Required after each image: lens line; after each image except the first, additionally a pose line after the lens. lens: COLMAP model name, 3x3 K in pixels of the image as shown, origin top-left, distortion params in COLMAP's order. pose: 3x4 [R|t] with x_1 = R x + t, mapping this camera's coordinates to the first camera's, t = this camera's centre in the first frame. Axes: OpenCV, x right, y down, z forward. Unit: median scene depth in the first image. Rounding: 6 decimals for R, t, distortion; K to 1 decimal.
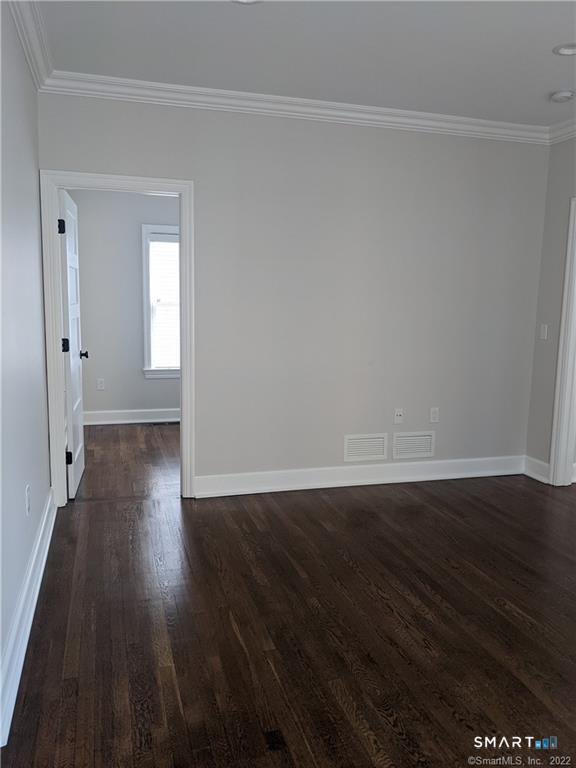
lens RADIAL K [[610.3, 0, 284.5], [0, 610.3, 379.8], [0, 0, 1]] dist [0.052715, -0.090494]
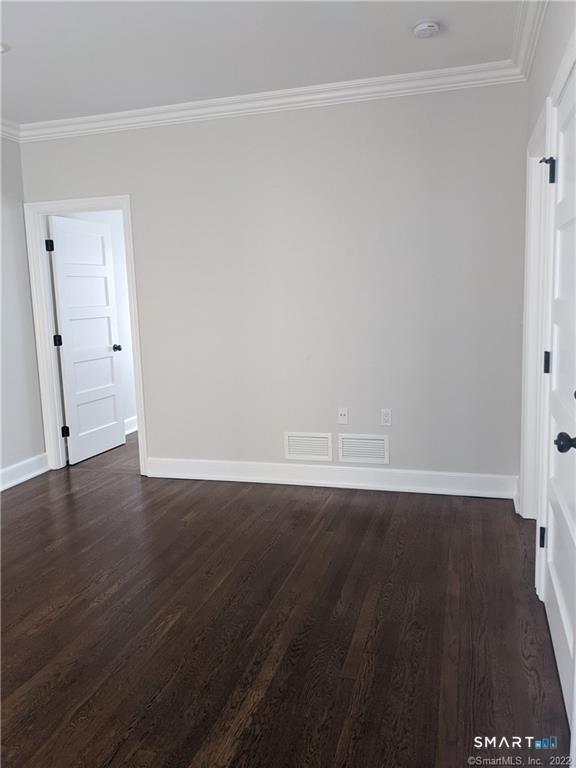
lens RADIAL K [[611.6, 0, 286.6], [0, 611.6, 375.4], [0, 0, 1]] dist [0.050789, -0.070079]
pose [[0.835554, 0.027832, -0.548703, 0.671009], [-0.024035, 0.999612, 0.014103, -0.013635], [0.548882, 0.001404, 0.835898, 0.196807]]
